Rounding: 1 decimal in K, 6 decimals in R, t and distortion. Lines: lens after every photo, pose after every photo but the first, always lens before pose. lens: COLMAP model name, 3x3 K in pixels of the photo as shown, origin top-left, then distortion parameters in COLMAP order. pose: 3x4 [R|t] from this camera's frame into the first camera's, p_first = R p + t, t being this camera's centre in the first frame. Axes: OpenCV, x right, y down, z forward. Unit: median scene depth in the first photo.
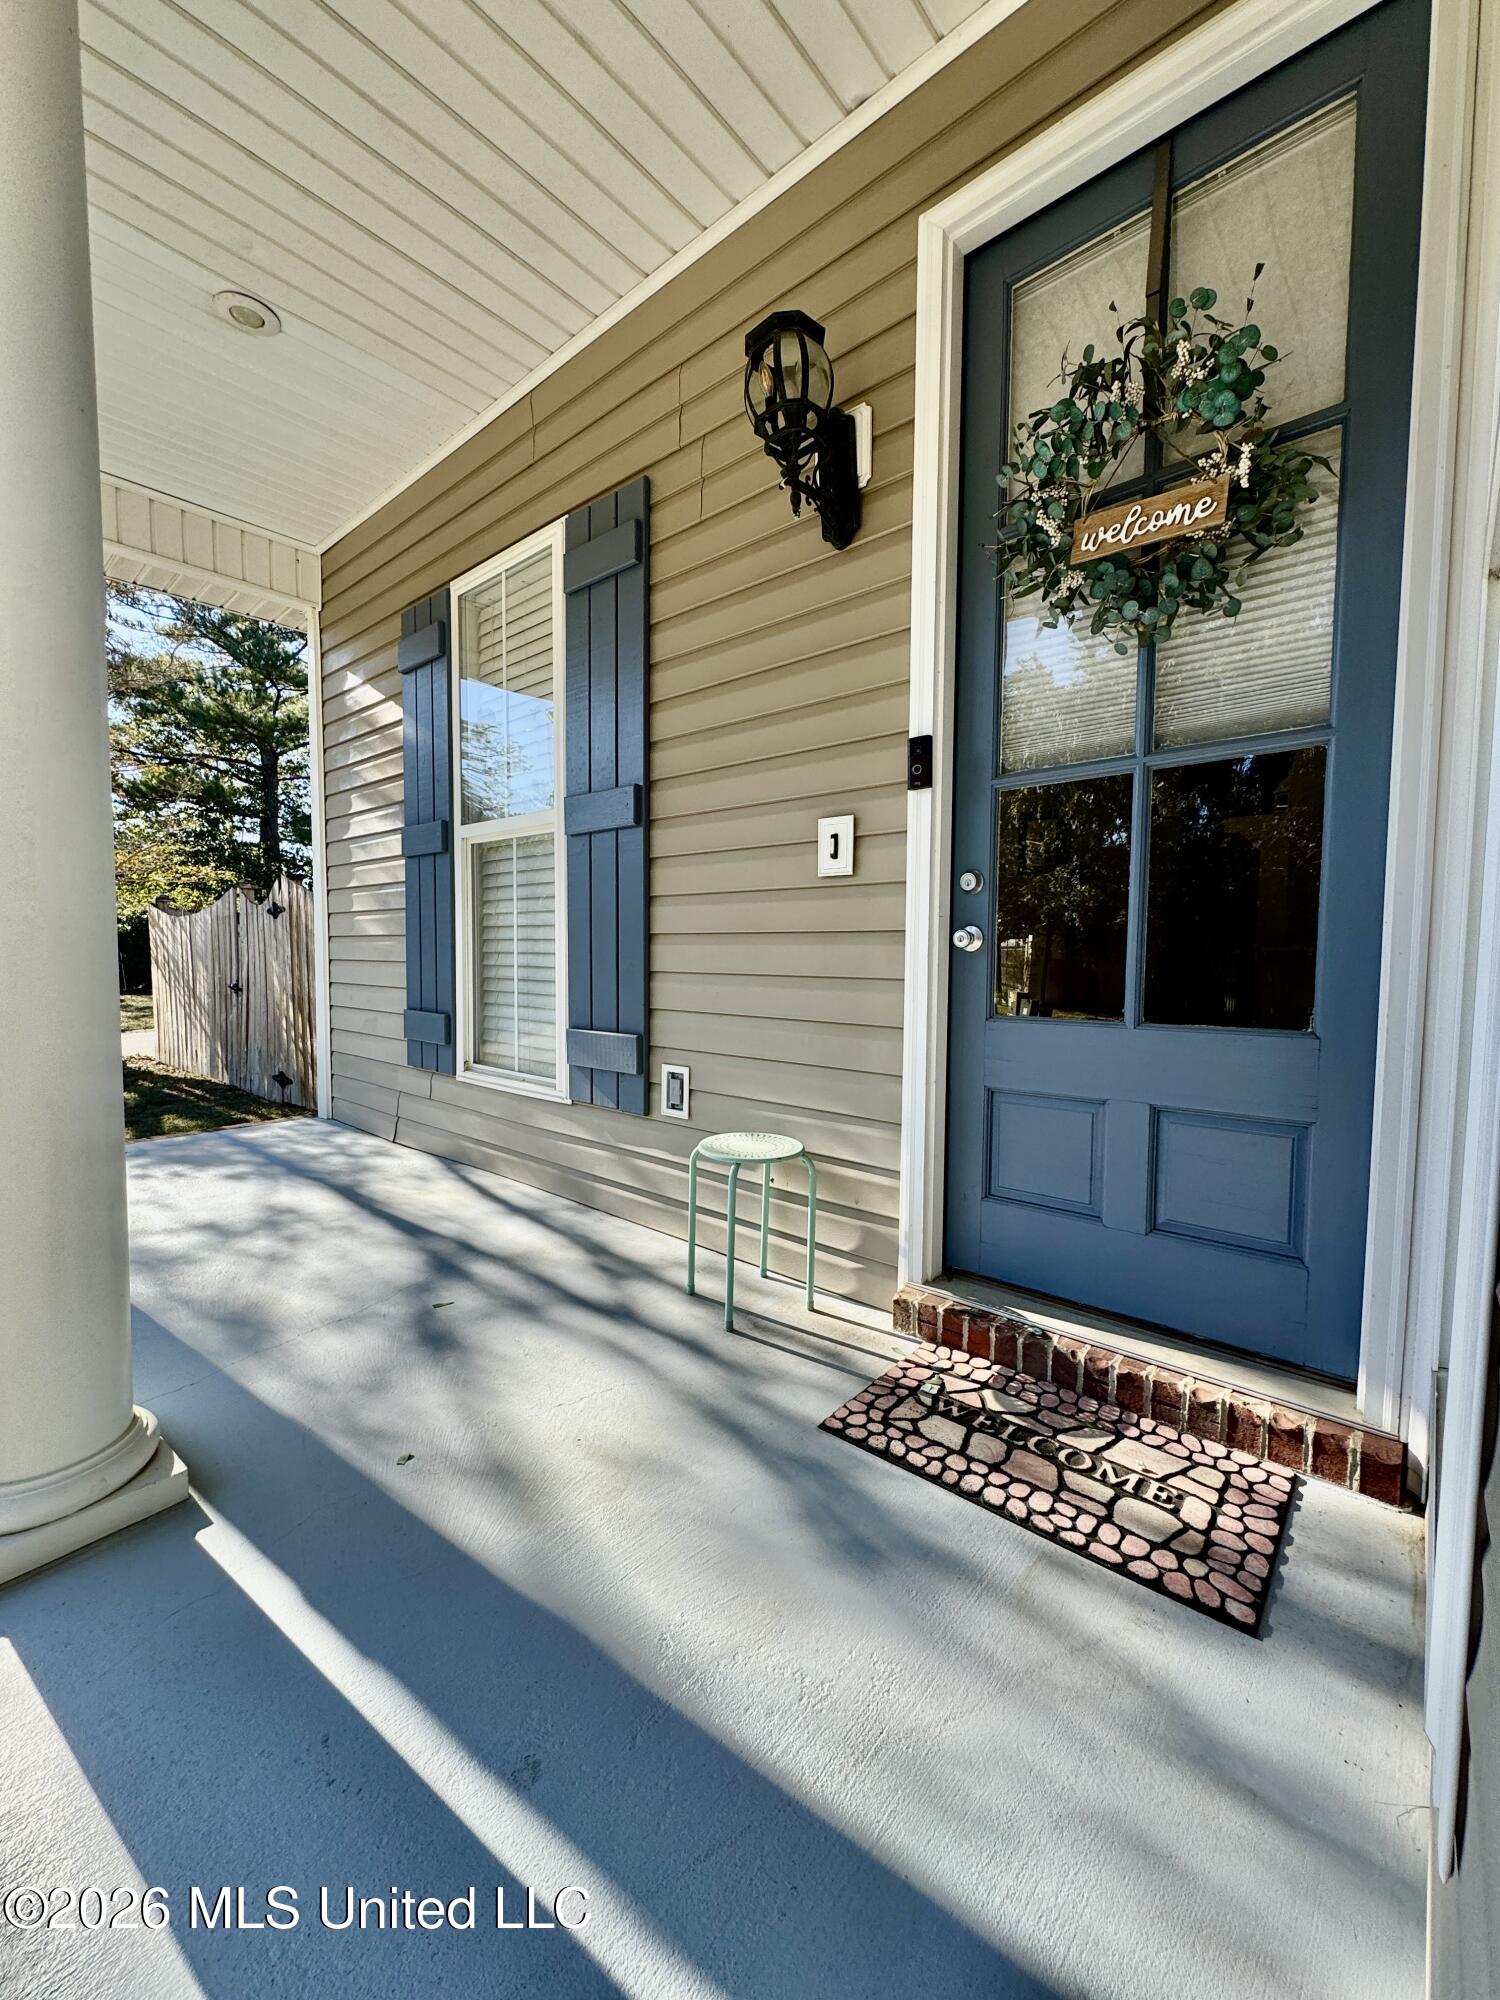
lens RADIAL K [[798.5, 0, 755.9], [0, 798.5, 997.3], [0, 0, 1]] dist [-0.004473, 0.001290]
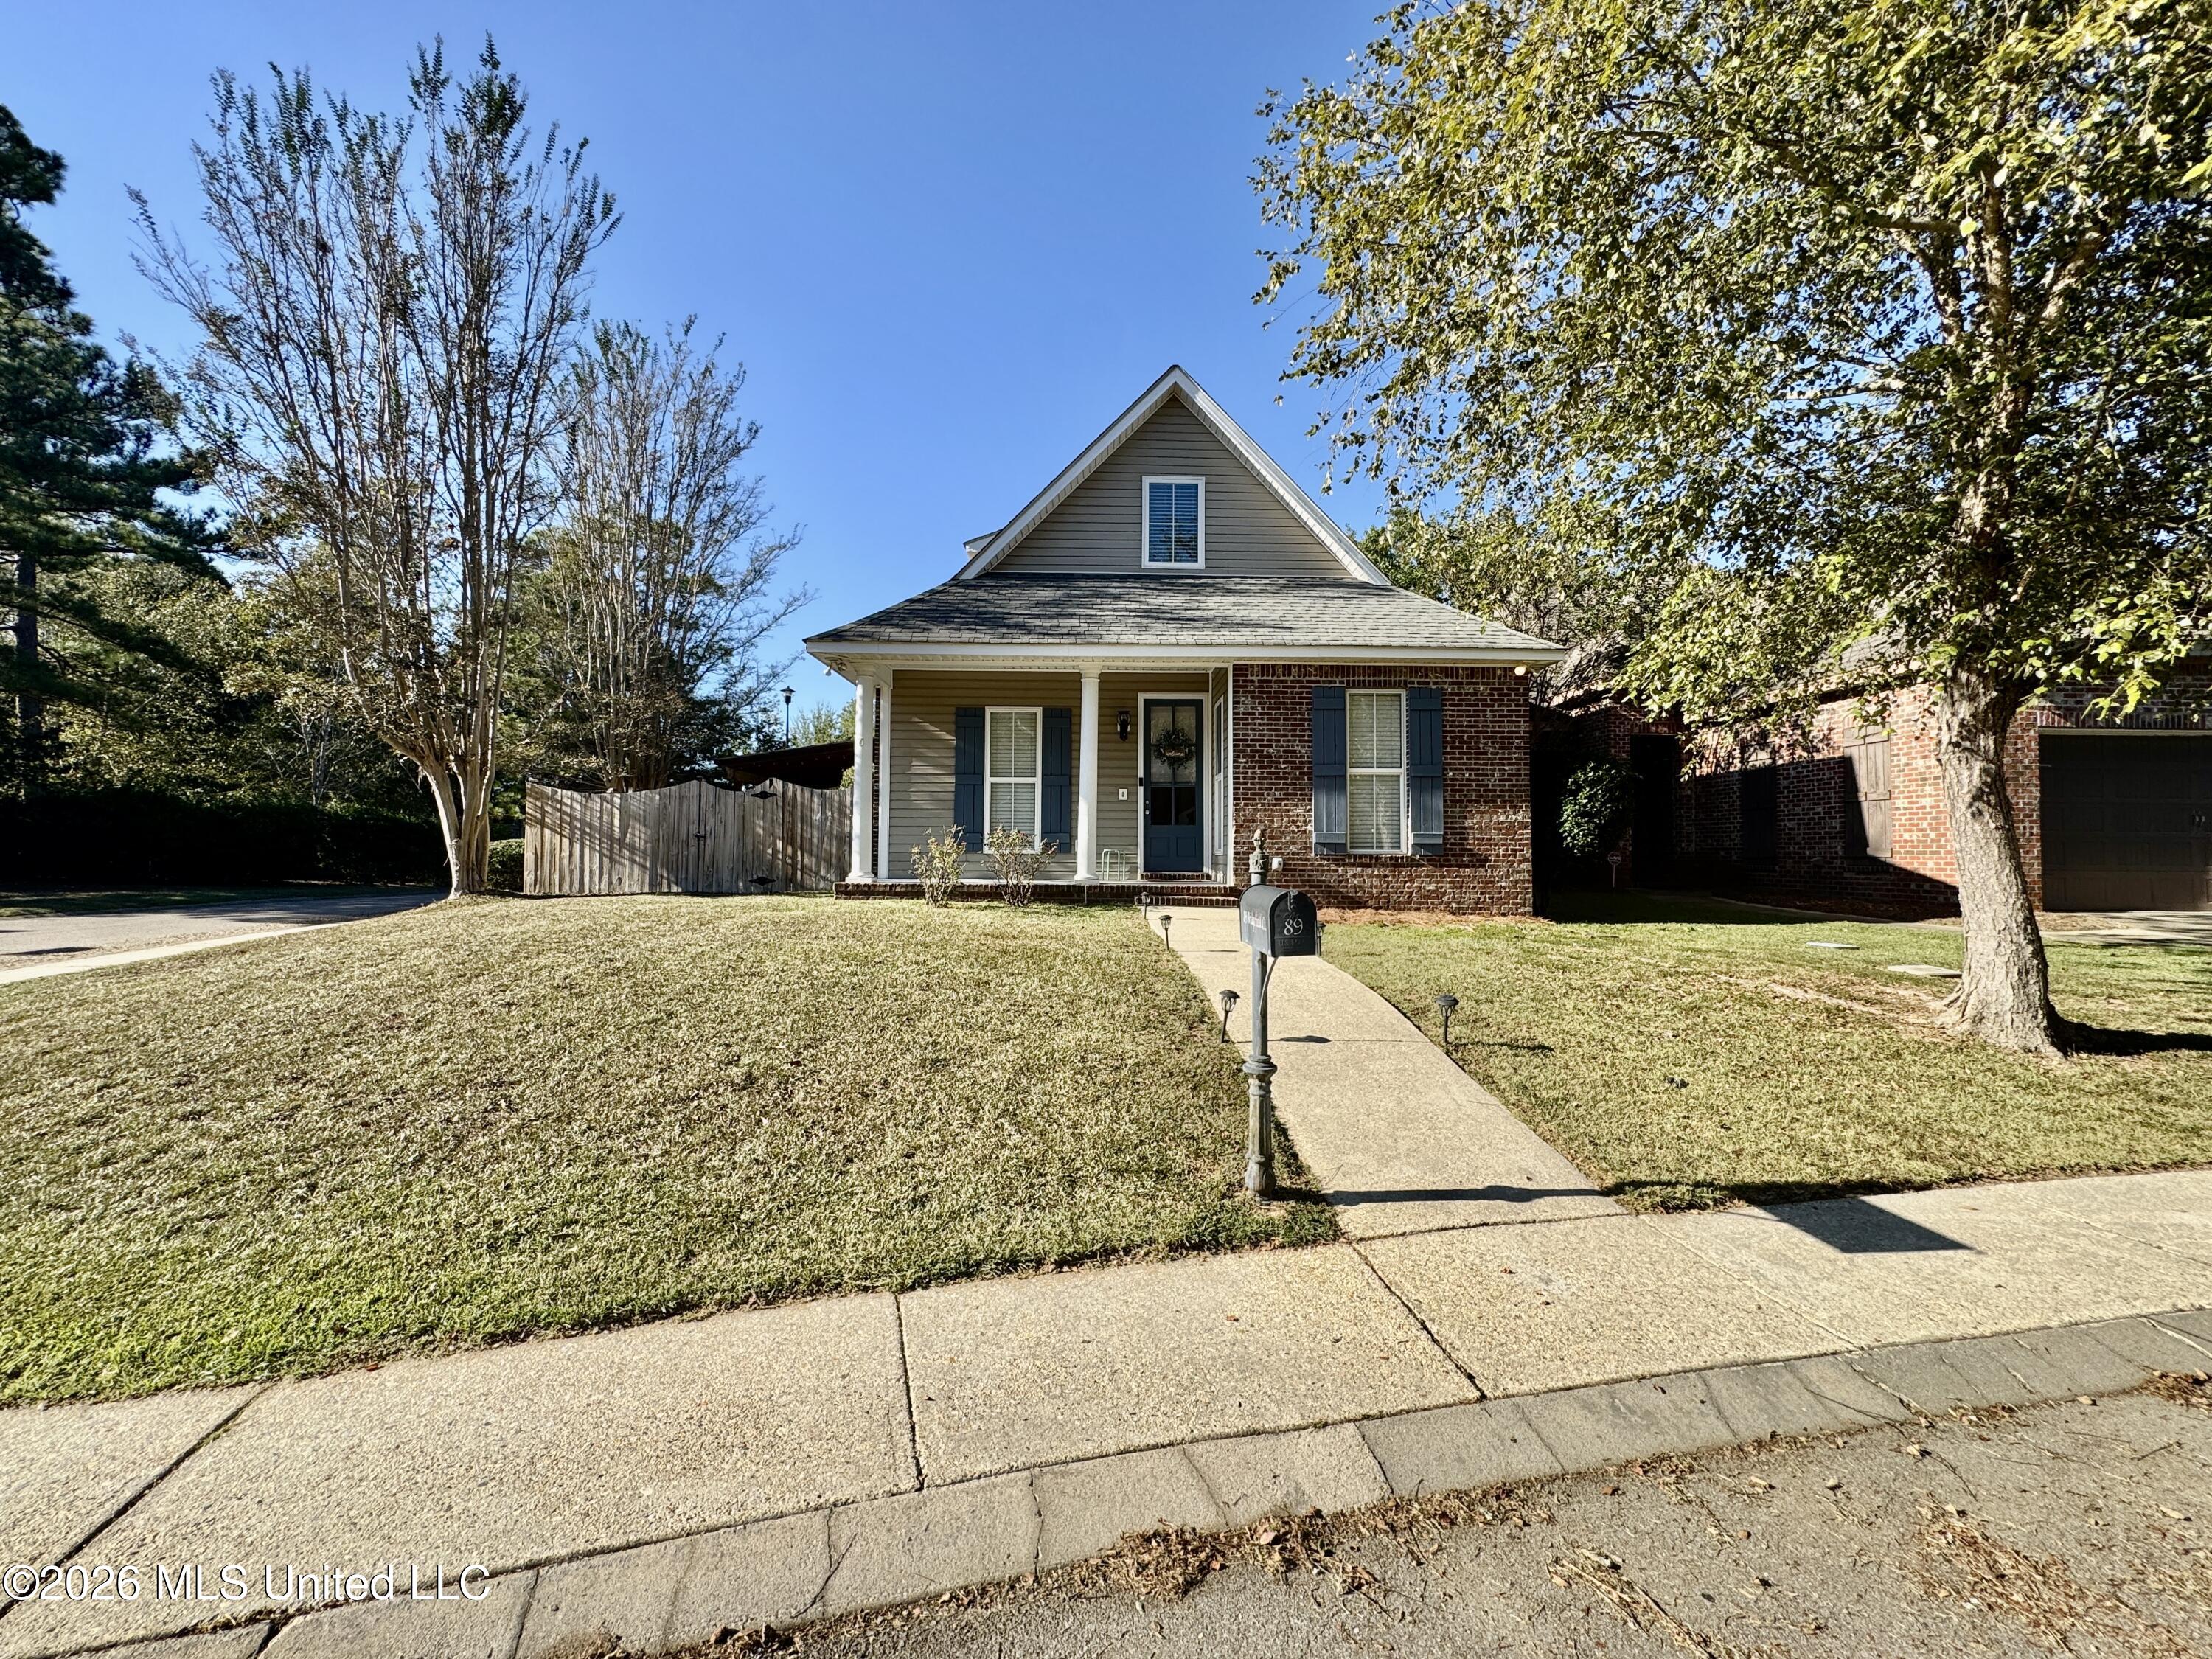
lens RADIAL K [[883.2, 0, 1107.2], [0, 883.2, 830.0], [0, 0, 1]] dist [-0.004473, 0.001290]
pose [[0.749338, 0.013777, 0.662044, -3.939668], [0.039617, 0.997060, -0.065590, 0.436268], [-0.661001, 0.075377, 0.746589, -3.366955]]
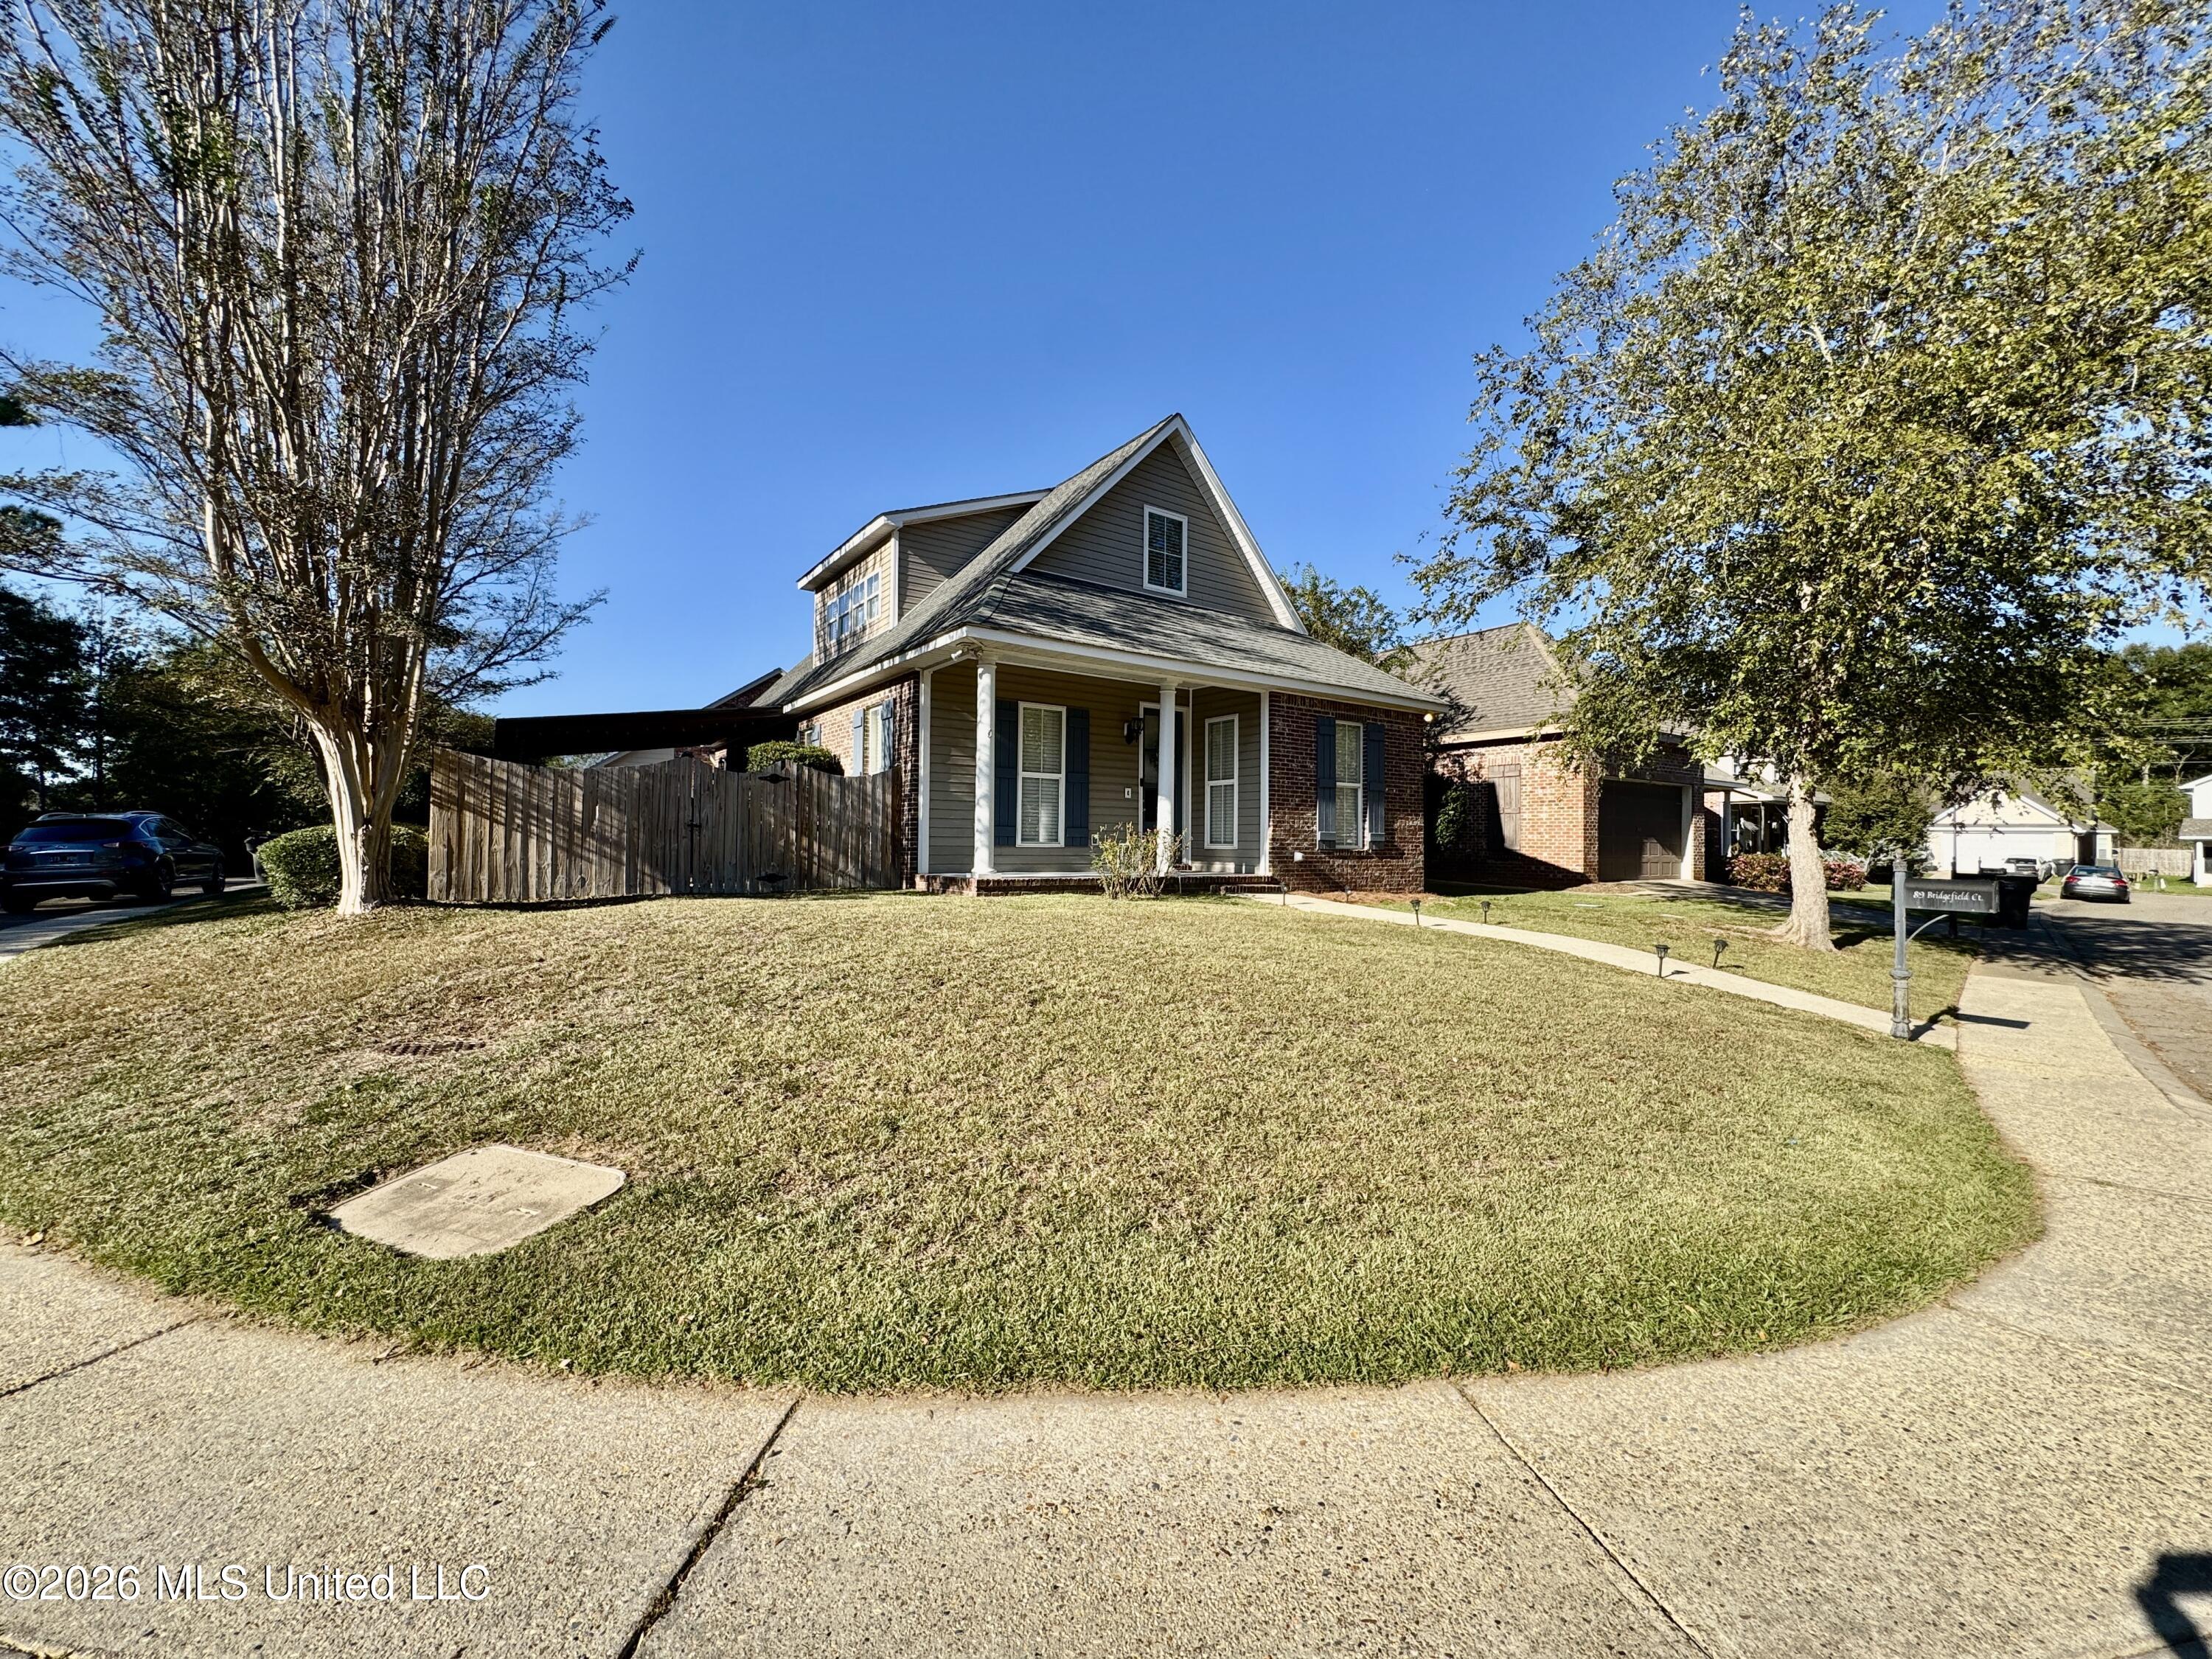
lens RADIAL K [[883.2, 0, 1108.5], [0, 883.2, 832.9], [0, 0, 1]] dist [-0.004473, 0.001290]
pose [[0.248560, 0.003389, 0.968611, -6.300693], [0.046534, 0.998797, -0.015436, 0.198880], [-0.967498, 0.048910, 0.248103, -0.462024]]
